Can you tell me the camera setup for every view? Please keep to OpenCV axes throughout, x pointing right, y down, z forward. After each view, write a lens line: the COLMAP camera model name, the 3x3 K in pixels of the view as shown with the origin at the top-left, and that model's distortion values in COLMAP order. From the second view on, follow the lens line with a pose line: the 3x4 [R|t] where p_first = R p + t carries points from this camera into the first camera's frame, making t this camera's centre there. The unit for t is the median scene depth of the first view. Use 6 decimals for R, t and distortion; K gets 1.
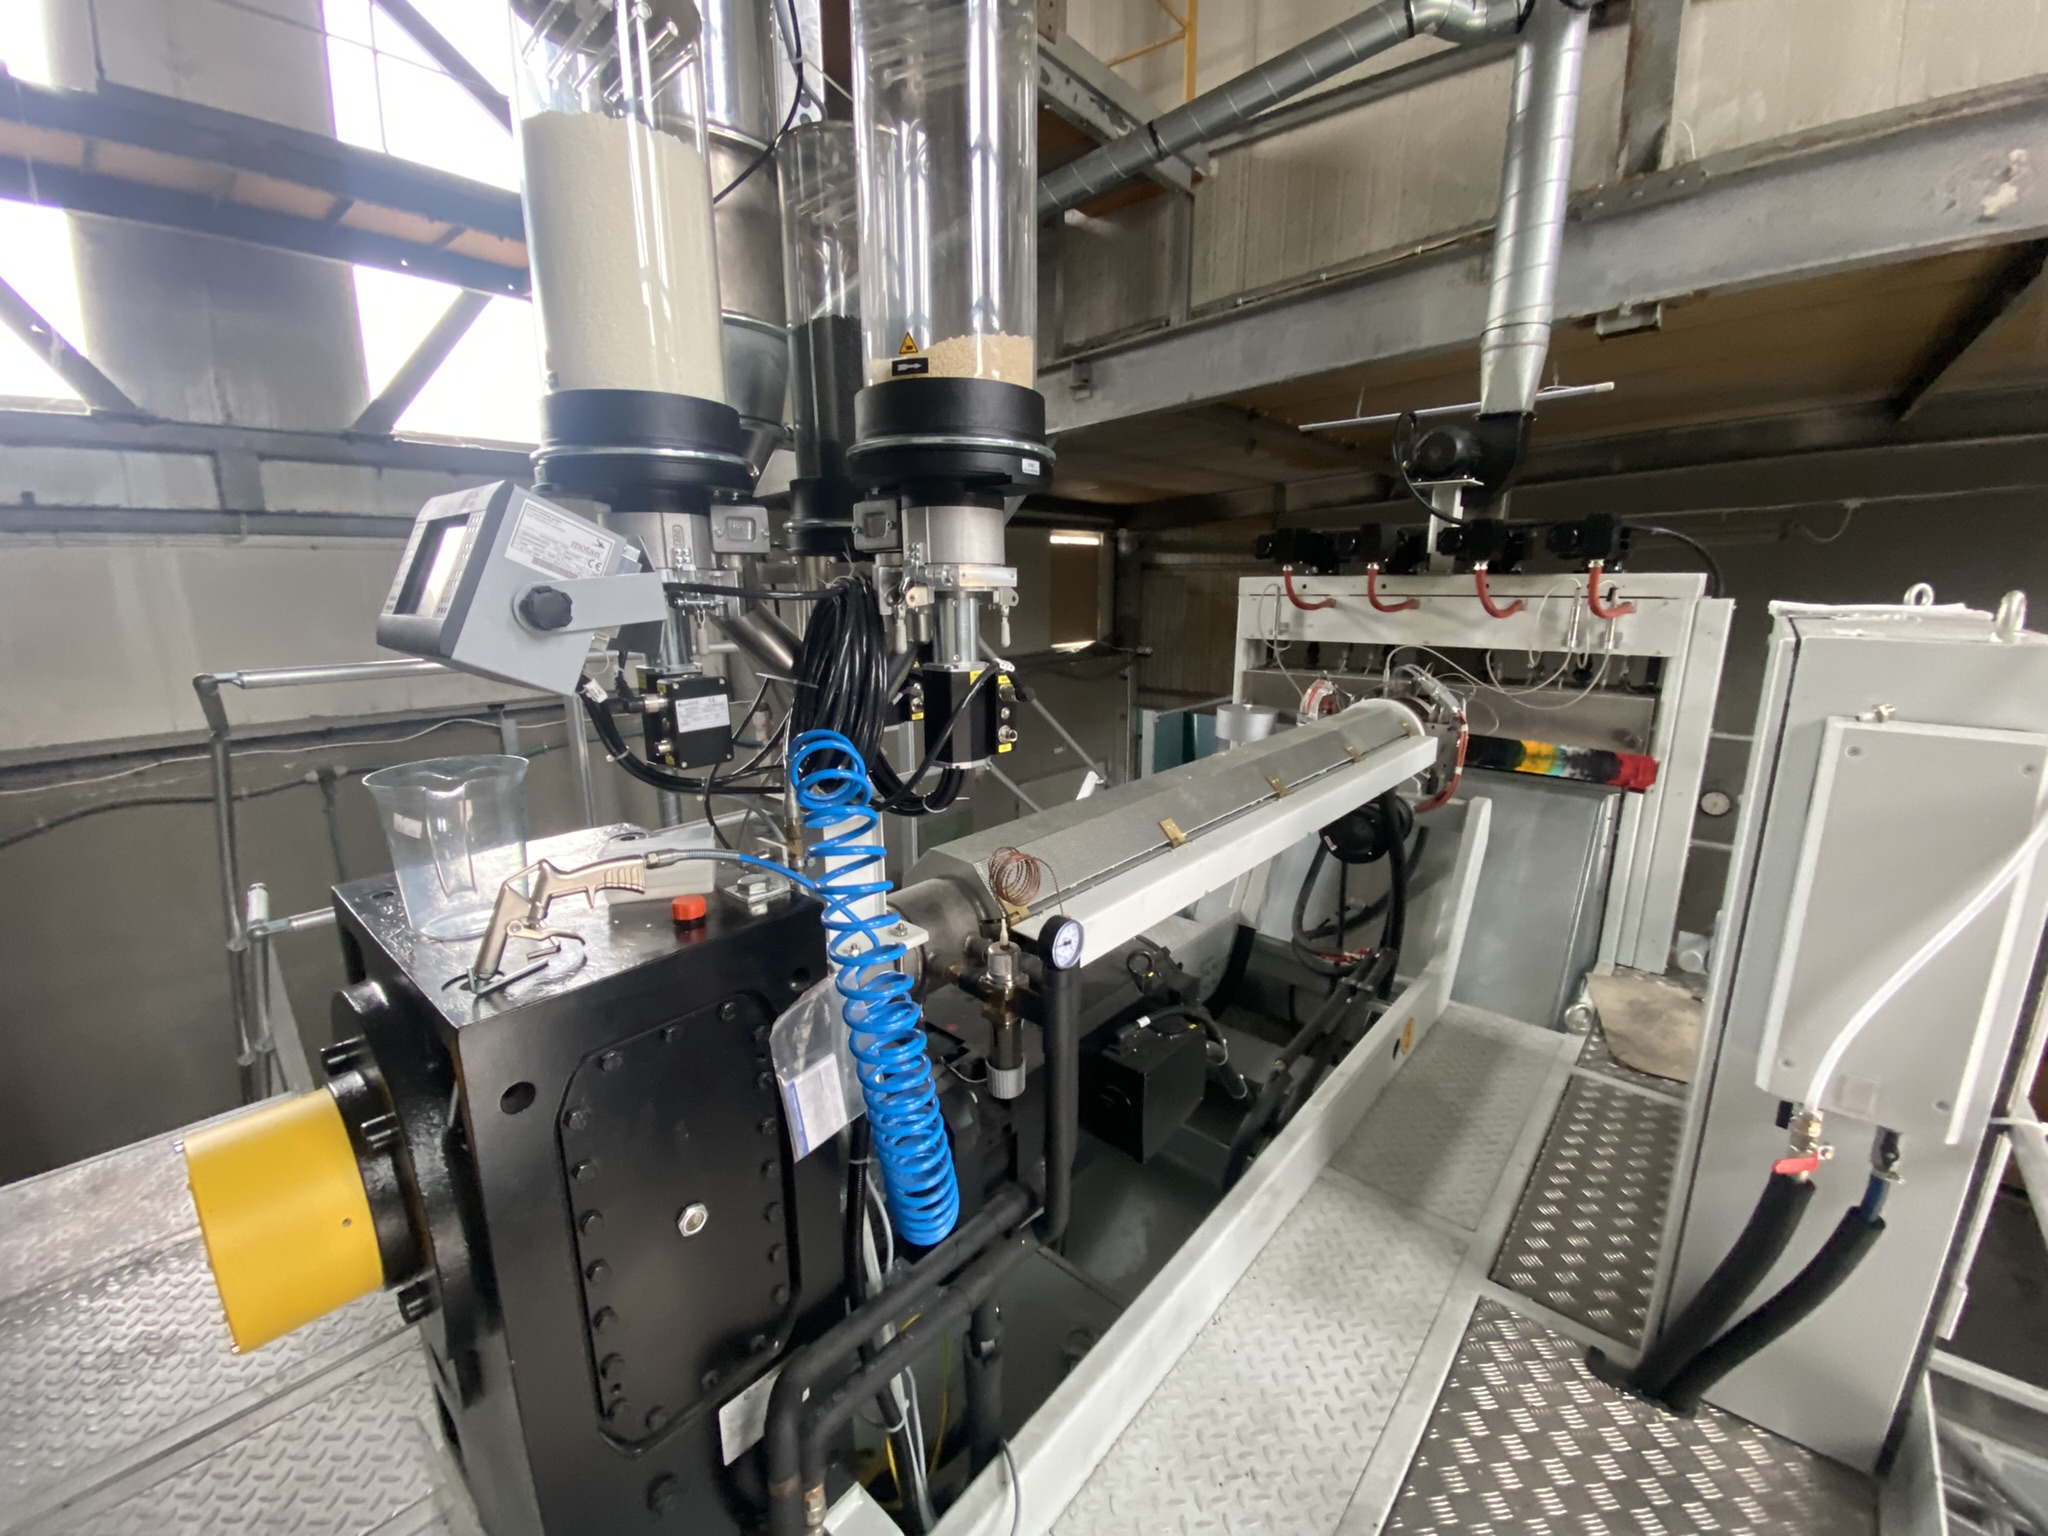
lens RADIAL K [[827.6, 0, 1029.6], [0, 827.6, 768.9], [0, 0, 1]] dist [0.005675, -0.011322]
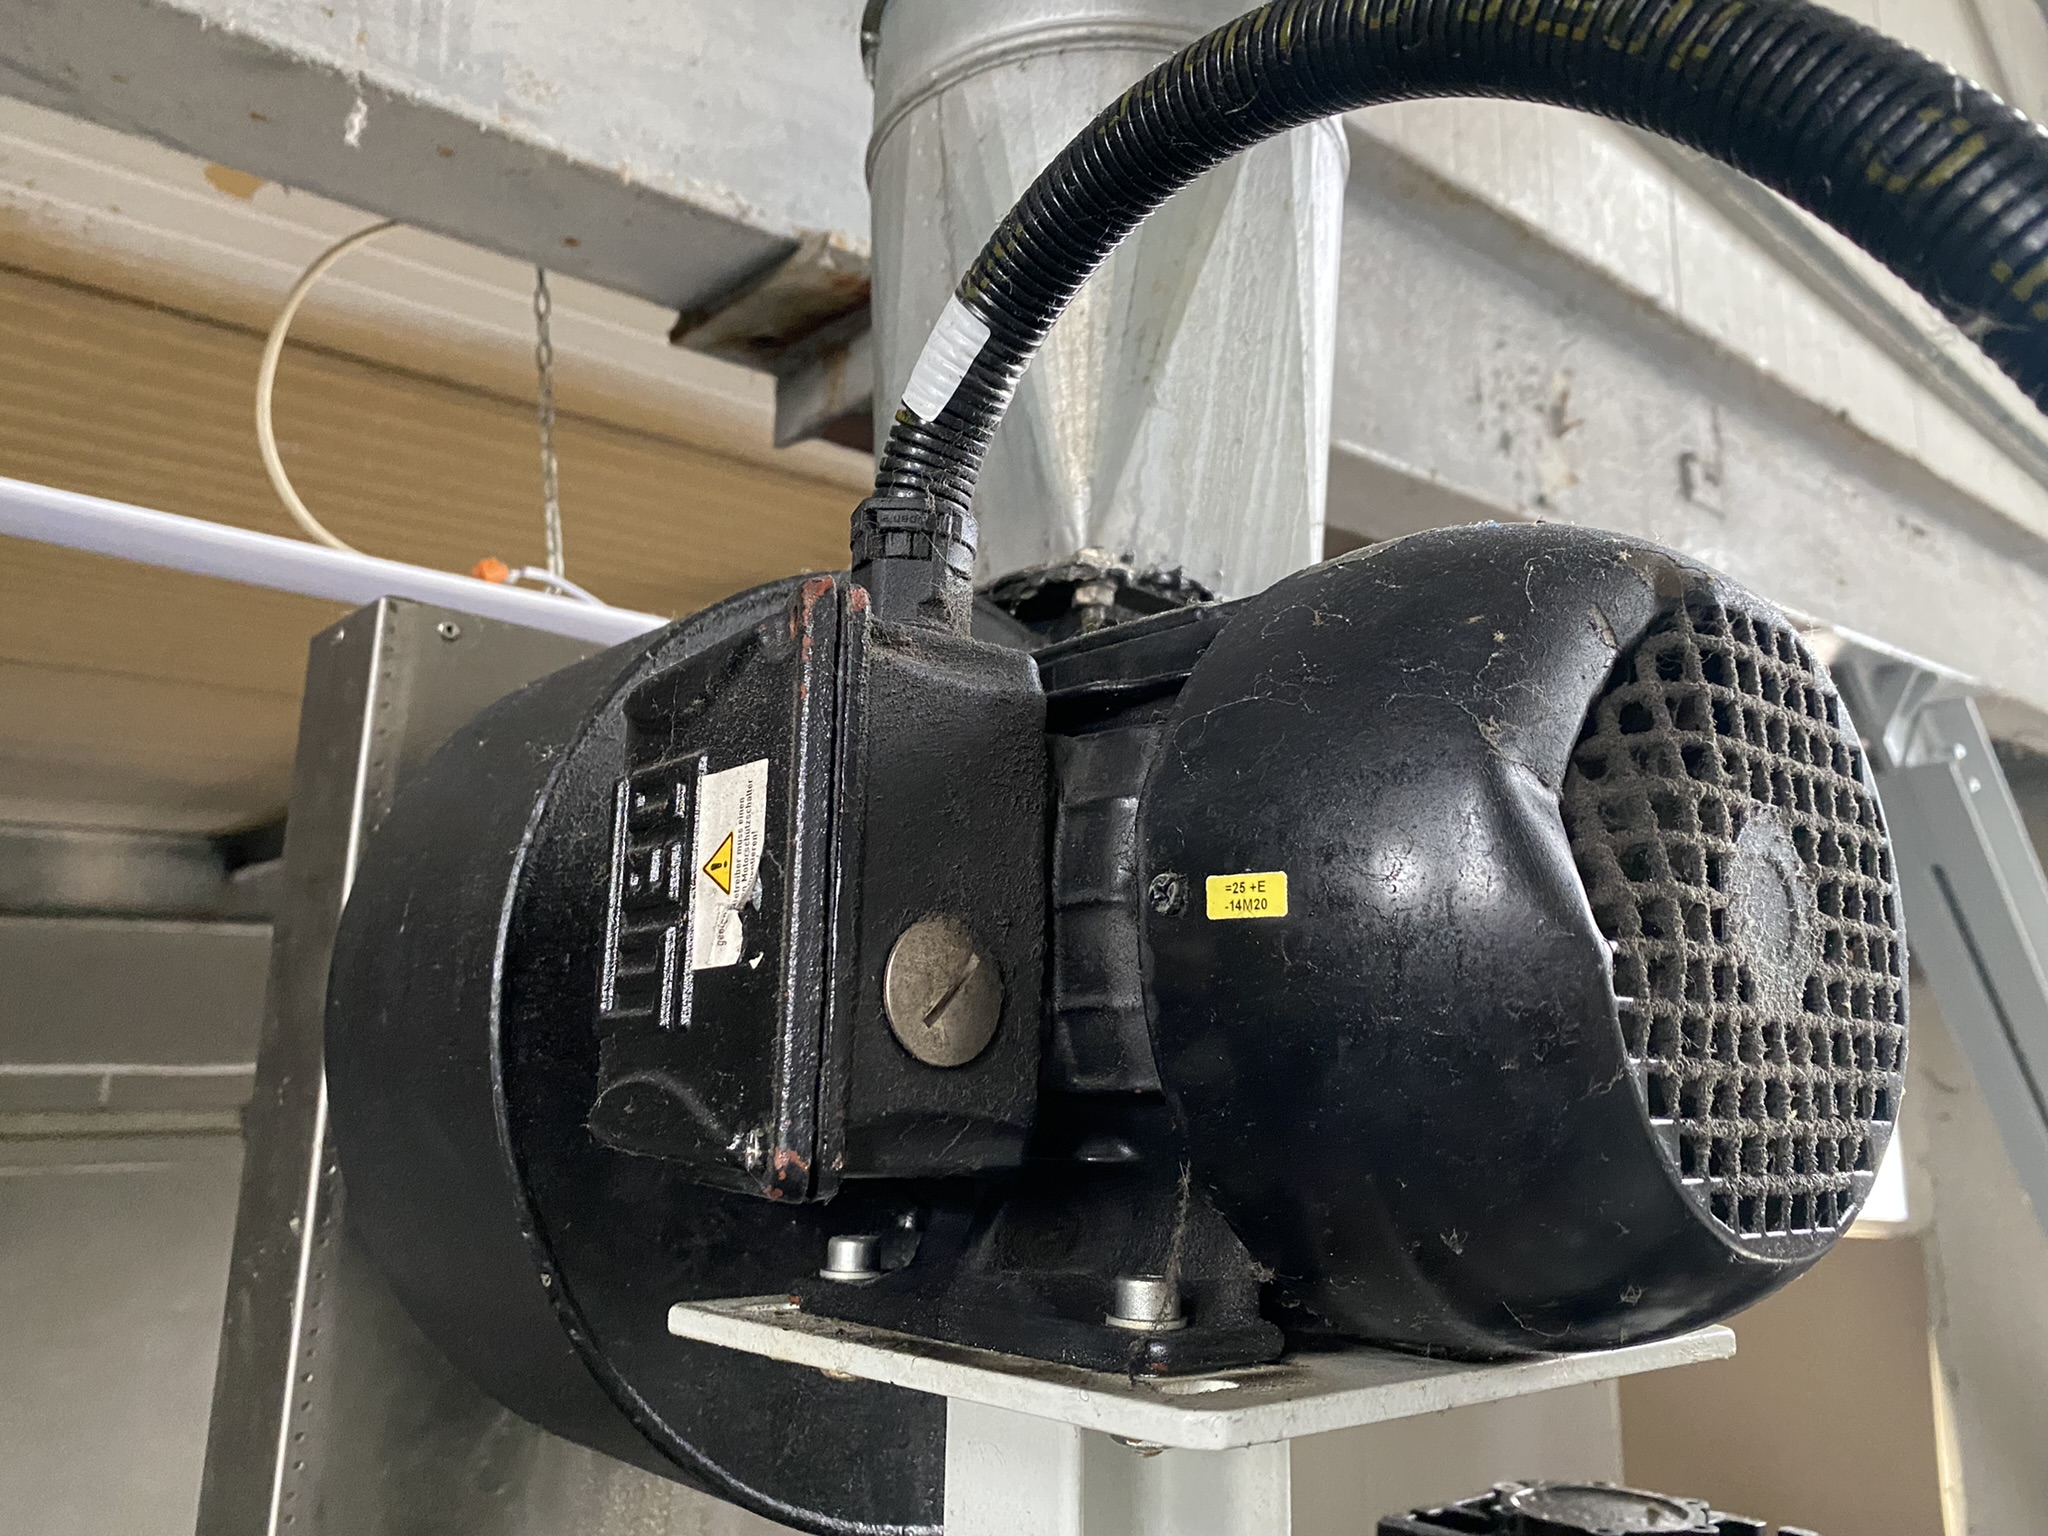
lens RADIAL K [[1577.4, 0, 1025.3], [0, 1577.4, 764.2], [0, 0, 1]] dist [0.014254, -0.015351]
pose [[0.122226, 0.212983, 0.969381, 0.452411], [0.211602, 0.948656, -0.235110, -0.444557], [-0.969683, 0.233860, 0.070883, 1.226058]]
